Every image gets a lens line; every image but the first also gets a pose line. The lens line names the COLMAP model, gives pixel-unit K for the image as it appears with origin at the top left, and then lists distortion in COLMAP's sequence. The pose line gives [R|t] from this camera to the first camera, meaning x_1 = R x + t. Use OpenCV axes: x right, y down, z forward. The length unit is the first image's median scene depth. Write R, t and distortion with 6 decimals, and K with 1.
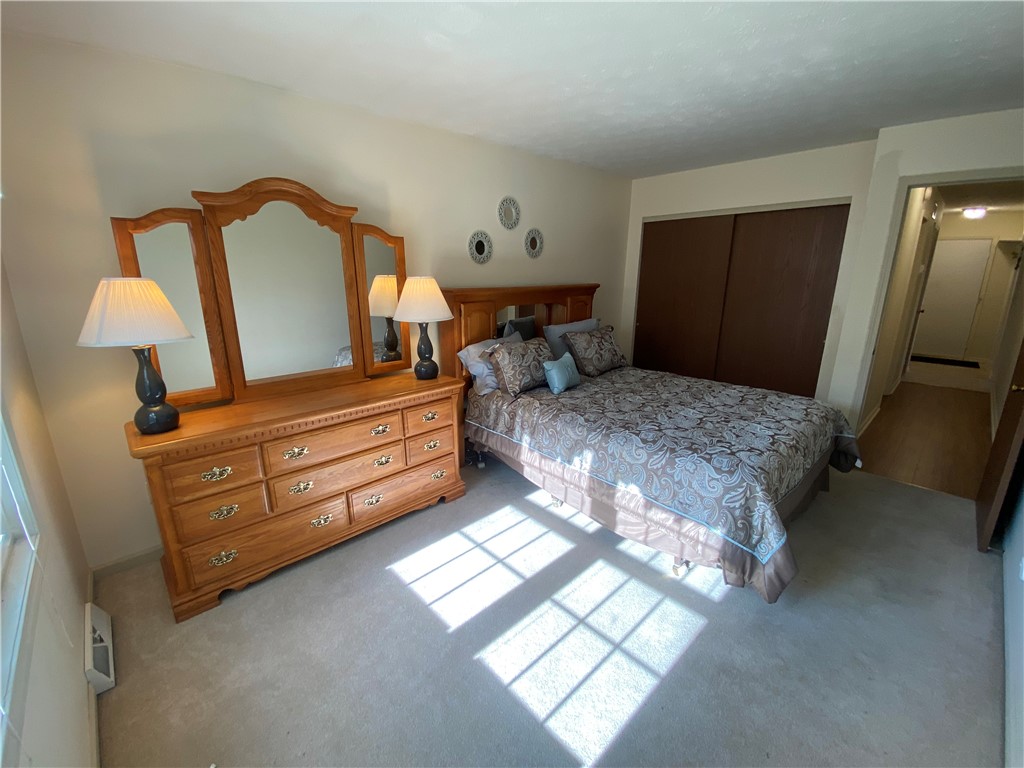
lens RADIAL K [[429.0, 0, 515.1], [0, 429.0, 390.2], [0, 0, 1]] dist [-0.006333, -0.008659]
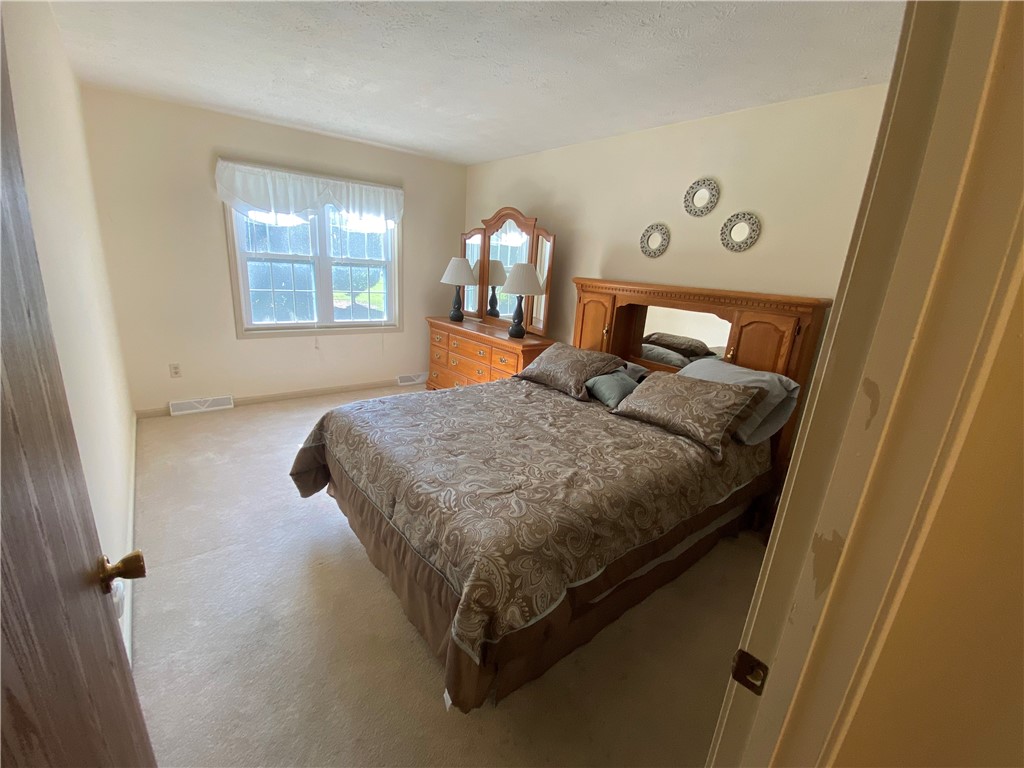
lens RADIAL K [[429.0, 0, 510.4], [0, 429.0, 383.1], [0, 0, 1]] dist [-0.006333, -0.008659]
pose [[-0.084992, 0.270367, -0.958998, 1.451889], [-0.315027, 0.905816, 0.283294, -0.358105], [0.945269, 0.326188, 0.008186, 1.304319]]
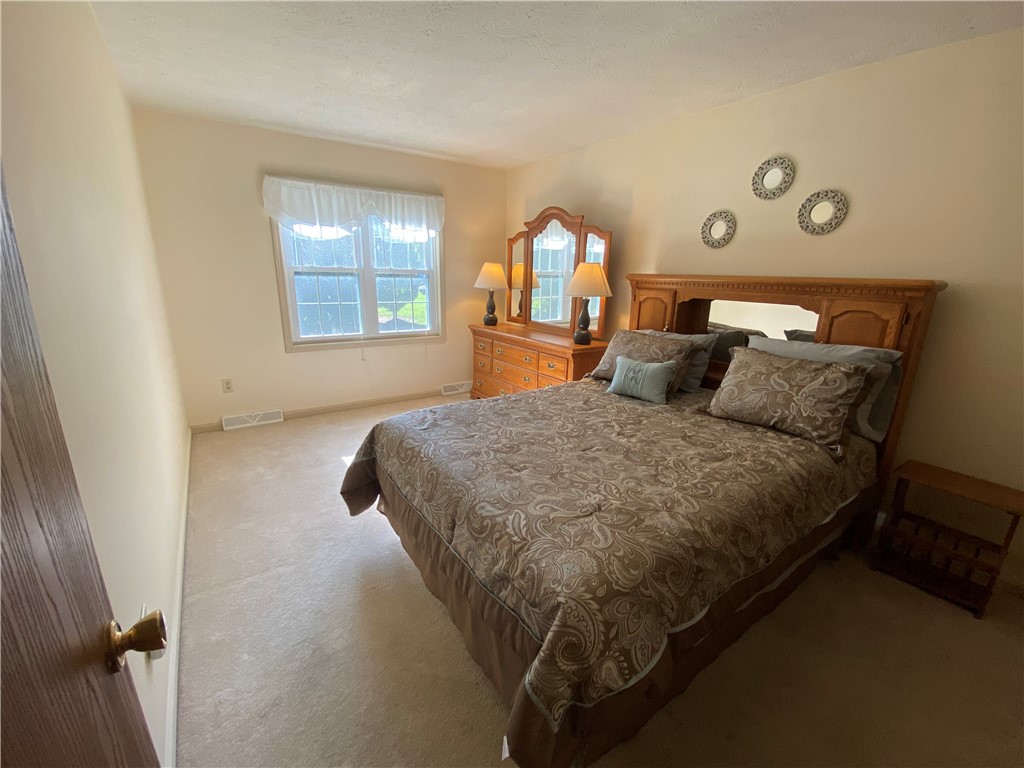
lens RADIAL K [[429.0, 0, 514.3], [0, 429.0, 382.2], [0, 0, 1]] dist [-0.006333, -0.008659]
pose [[-0.157727, 0.255174, -0.953944, 1.386644], [-0.266827, 0.919087, 0.289968, -0.323819], [0.950750, 0.300274, -0.076878, 1.268775]]
